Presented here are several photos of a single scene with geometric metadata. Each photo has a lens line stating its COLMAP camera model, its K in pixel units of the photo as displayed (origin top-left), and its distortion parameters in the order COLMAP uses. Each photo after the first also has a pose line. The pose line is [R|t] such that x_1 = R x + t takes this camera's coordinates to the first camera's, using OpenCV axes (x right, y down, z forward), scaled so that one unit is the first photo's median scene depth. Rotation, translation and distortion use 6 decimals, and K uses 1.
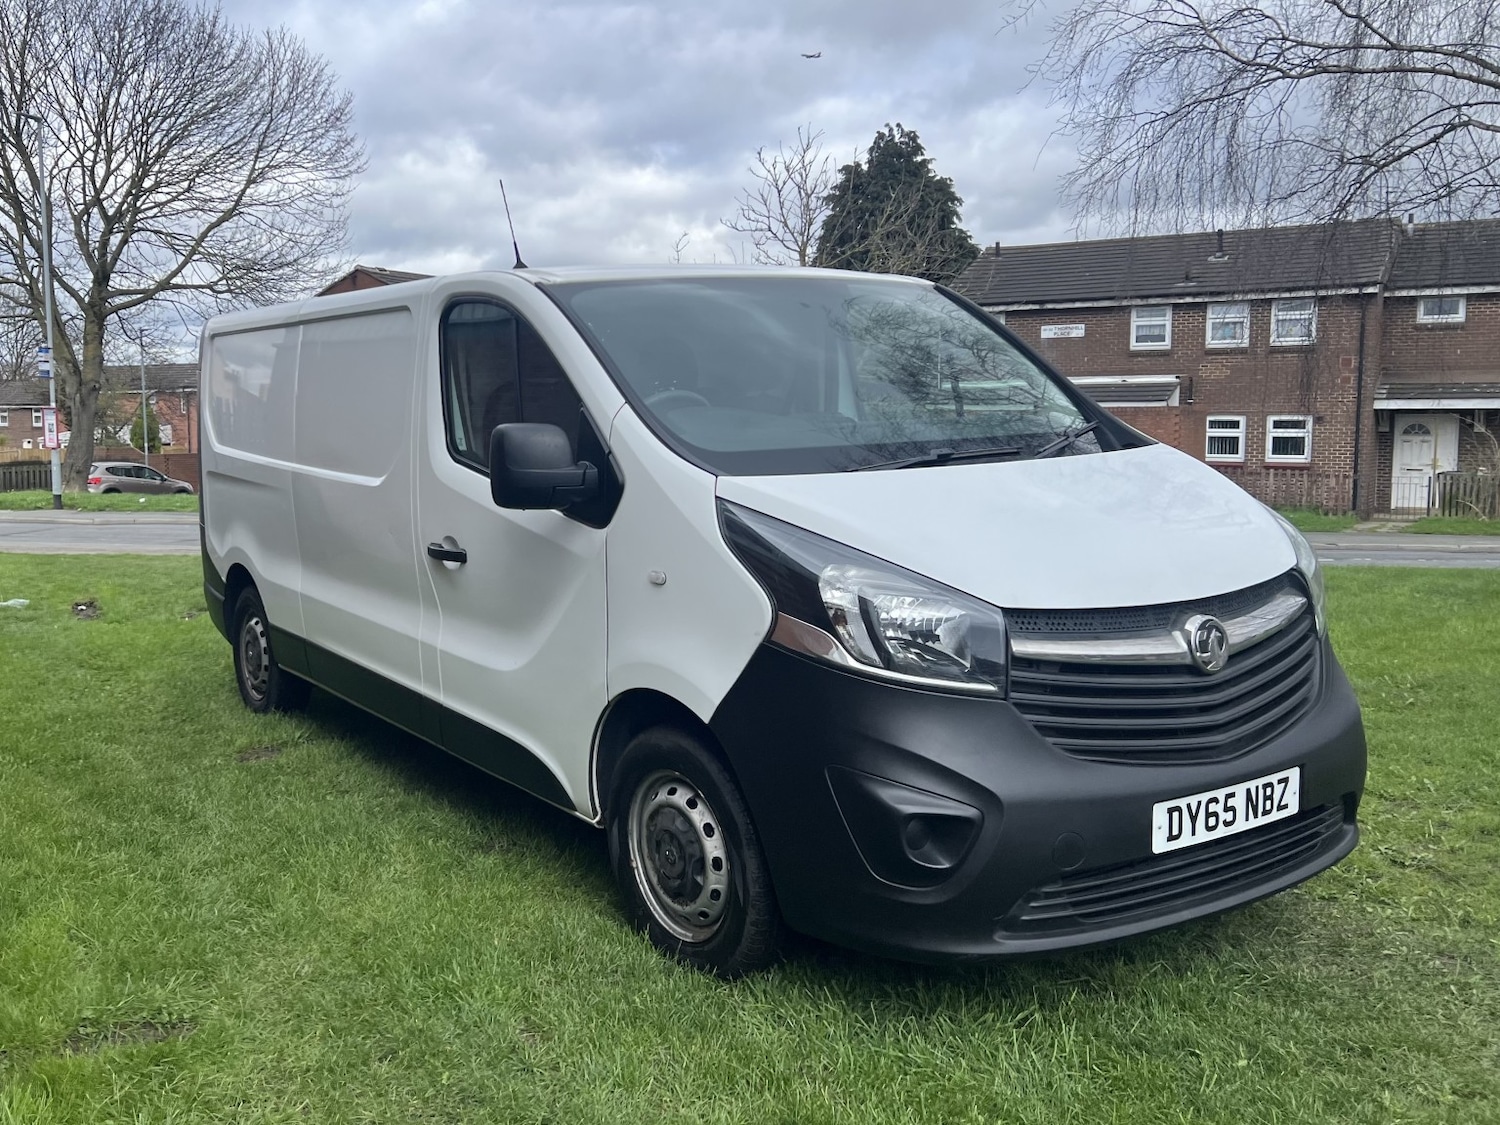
lens RADIAL K [[1224.7, 0, 728.3], [0, 1224.7, 505.5], [0, 0, 1]] dist [0.025551, -0.043860]
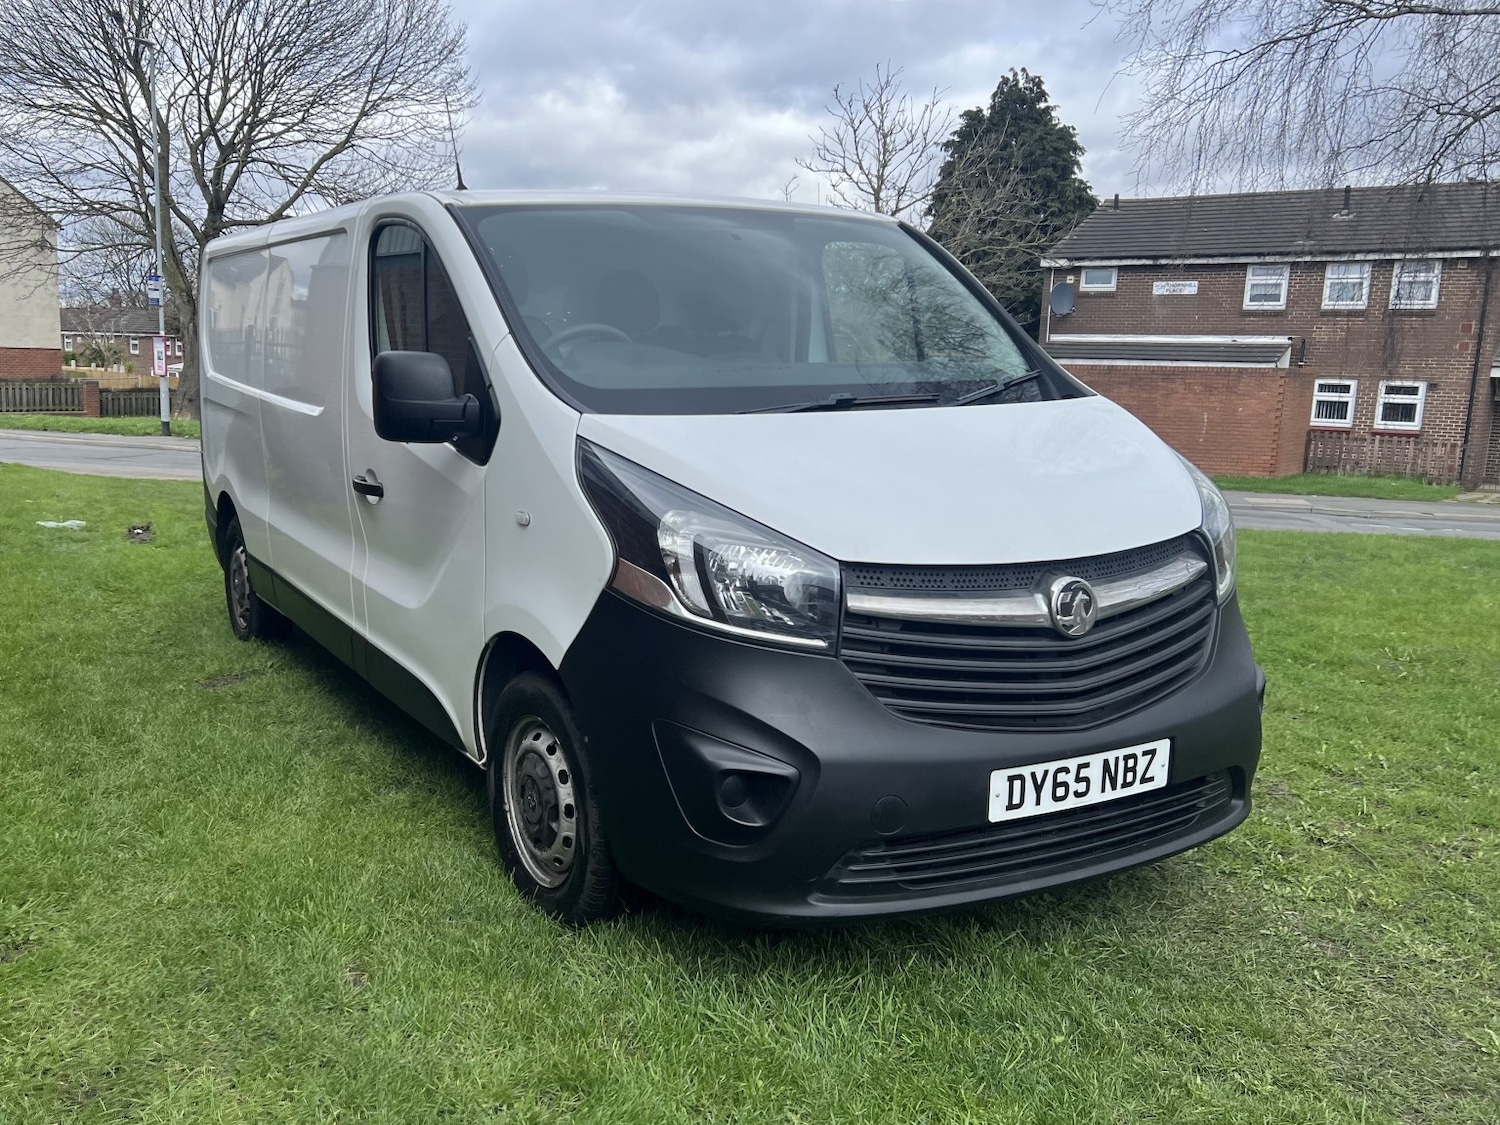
lens RADIAL K [[1224.7, 0, 742.4], [0, 1224.7, 551.8], [0, 0, 1]] dist [0.025551, -0.043860]
pose [[0.998648, 0.036025, -0.037479, 0.152411], [-0.032874, 0.996128, 0.081542, 0.001611], [0.040272, -0.080200, 0.995965, 0.047193]]
